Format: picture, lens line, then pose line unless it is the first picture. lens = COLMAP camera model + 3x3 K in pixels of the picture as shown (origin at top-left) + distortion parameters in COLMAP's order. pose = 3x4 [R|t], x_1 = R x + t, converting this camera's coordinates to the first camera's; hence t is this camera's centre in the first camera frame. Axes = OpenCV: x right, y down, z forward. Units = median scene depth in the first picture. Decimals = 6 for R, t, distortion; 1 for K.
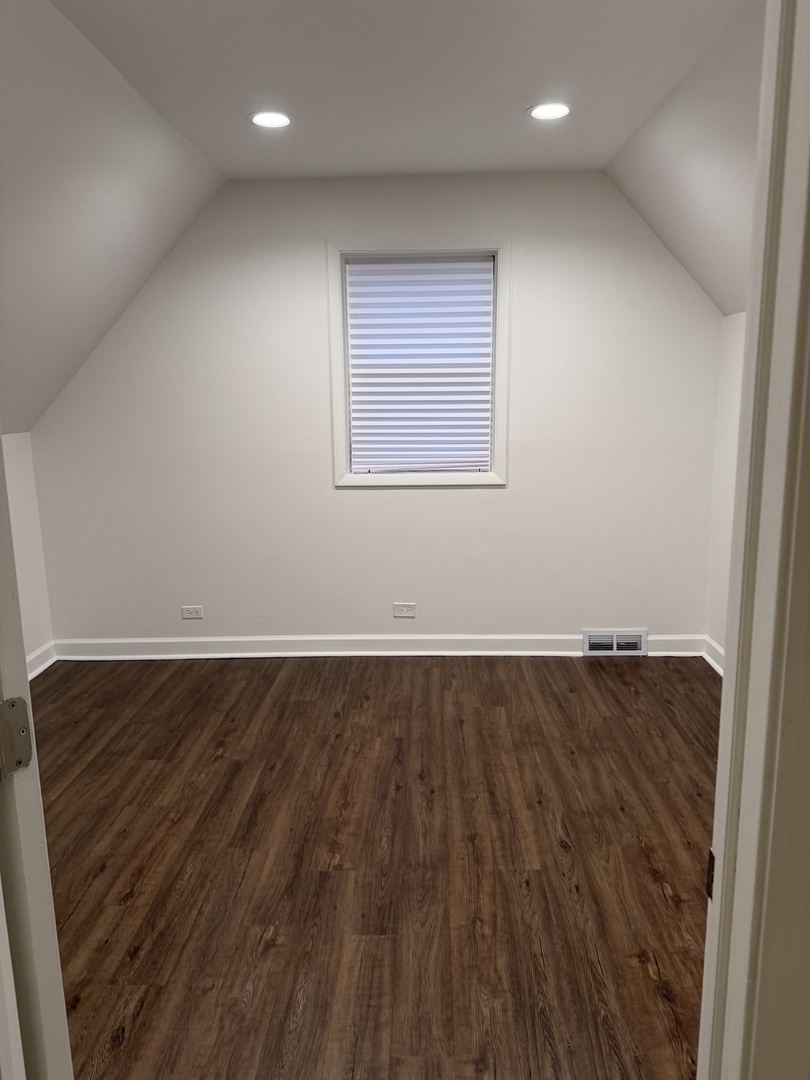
lens RADIAL K [[759.4, 0, 402.2], [0, 759.4, 536.2], [0, 0, 1]] dist [0.029715, -0.024795]
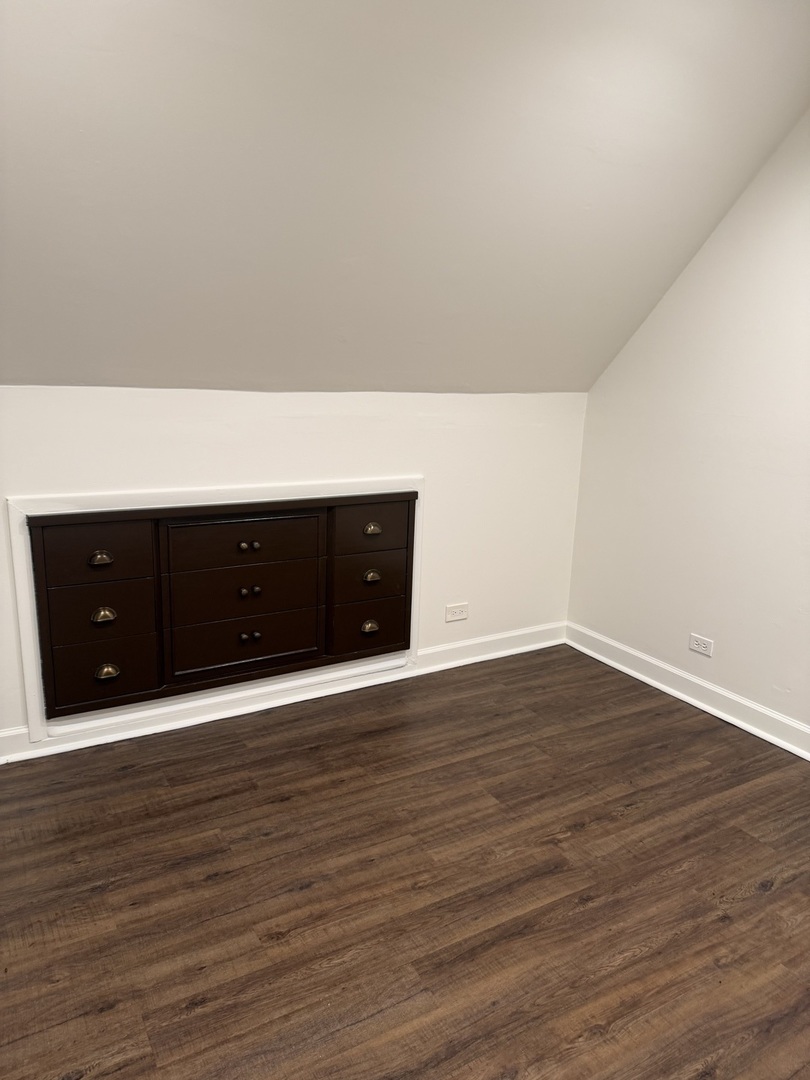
lens RADIAL K [[759.4, 0, 407.9], [0, 759.4, 544.4], [0, 0, 1]] dist [0.029715, -0.024795]
pose [[0.536337, 0.246263, -0.807278, 0.214390], [-0.200544, 0.966277, 0.161529, -0.084414], [0.819832, 0.075260, 0.567636, 0.428516]]
